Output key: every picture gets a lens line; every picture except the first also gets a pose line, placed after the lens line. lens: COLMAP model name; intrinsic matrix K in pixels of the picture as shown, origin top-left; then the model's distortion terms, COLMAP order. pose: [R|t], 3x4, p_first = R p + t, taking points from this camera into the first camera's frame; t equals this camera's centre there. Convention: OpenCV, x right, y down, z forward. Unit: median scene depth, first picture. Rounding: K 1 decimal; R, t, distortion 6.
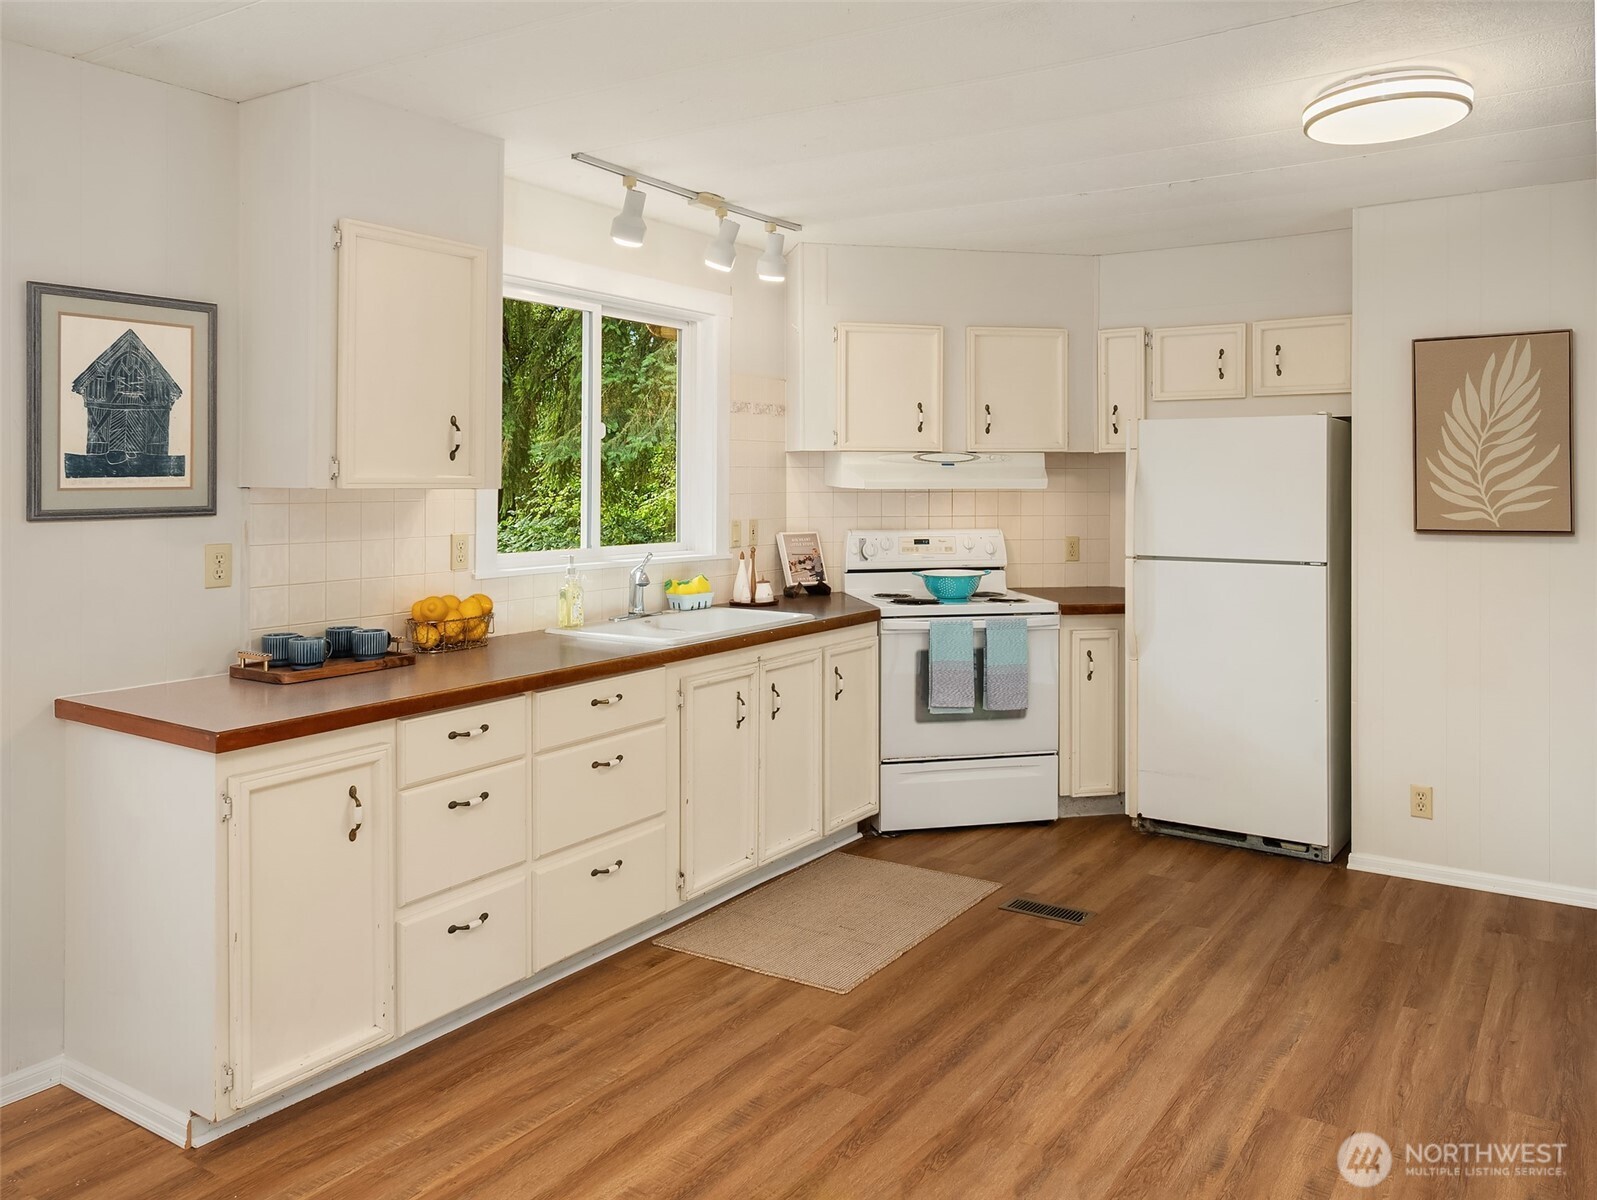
lens RADIAL K [[1186.1, 0, 797.9], [0, 1186.1, 476.1], [0, 0, 1]] dist [0.000281, -0.006530]
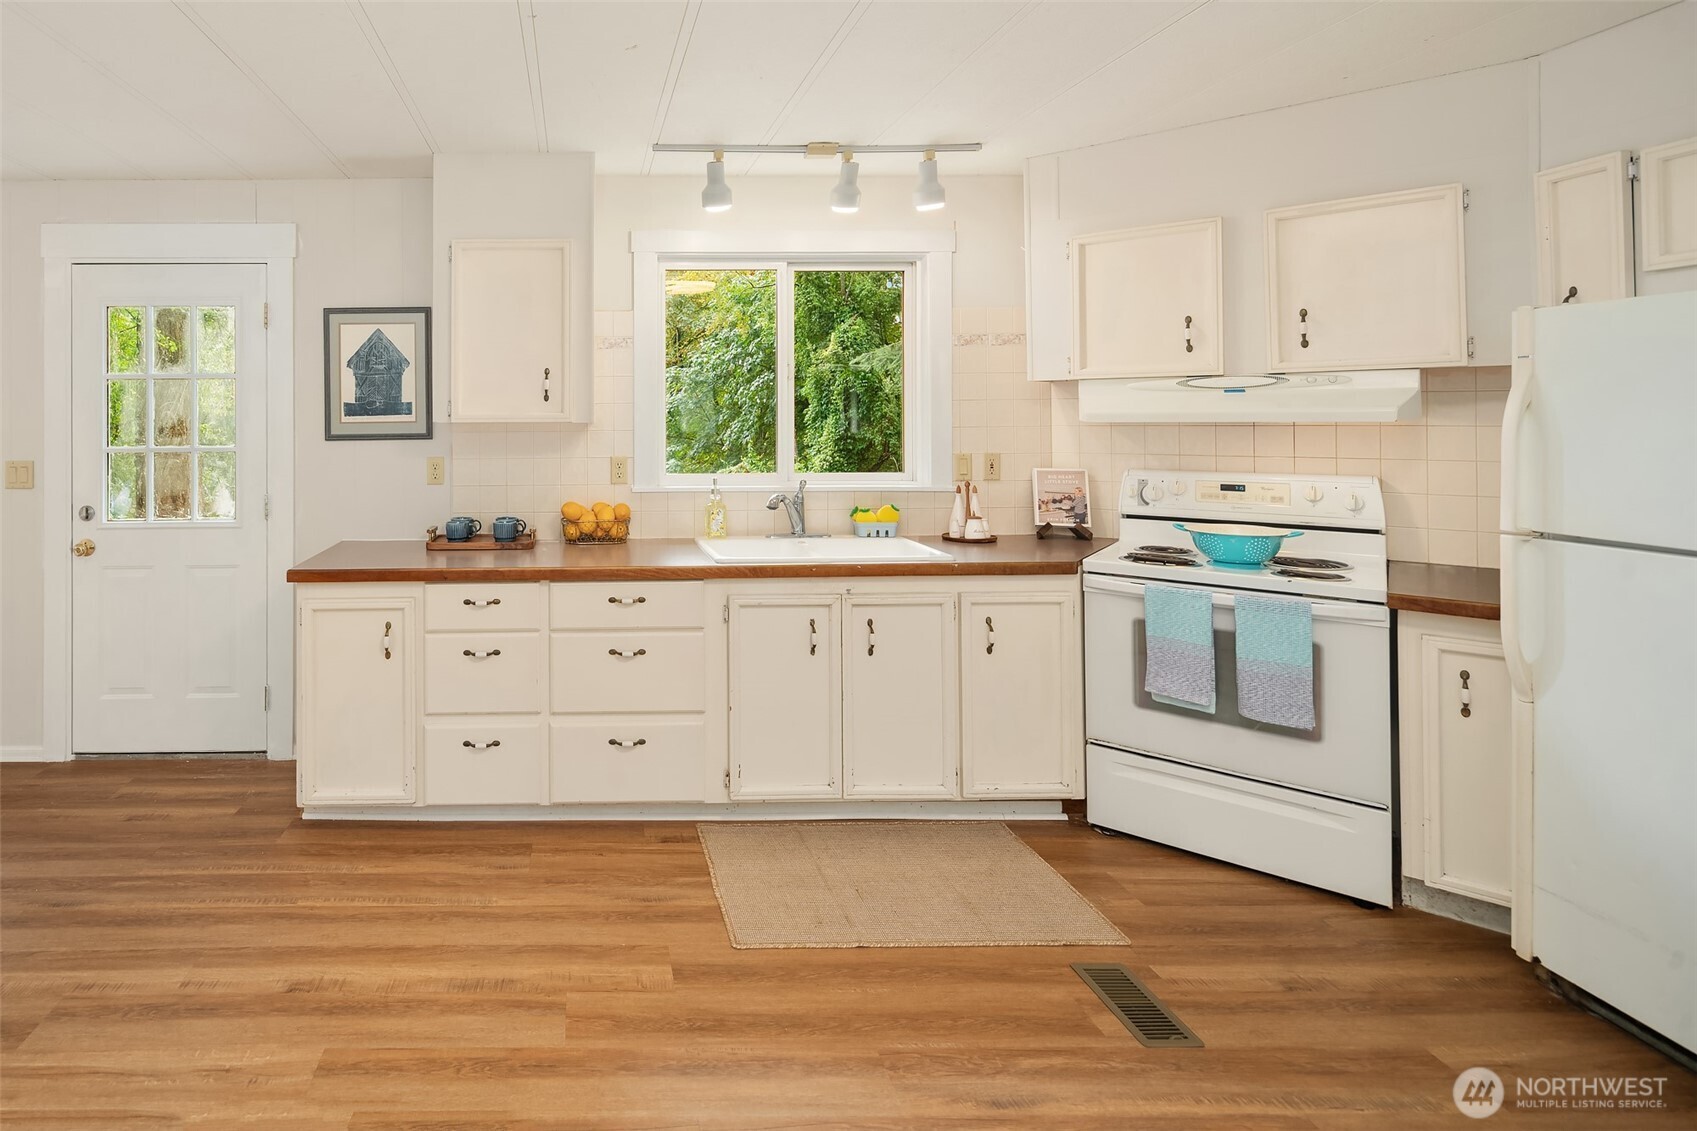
lens RADIAL K [[842.9, 0, 579.1], [0, 842.9, 405.0], [0, 0, 1]] dist [0.001027, -0.000906]
pose [[0.558932, -0.016987, -0.829039, 0.519716], [0.009614, 0.999856, -0.014005, 0.004745], [0.829158, -0.000142, 0.559015, 0.490886]]
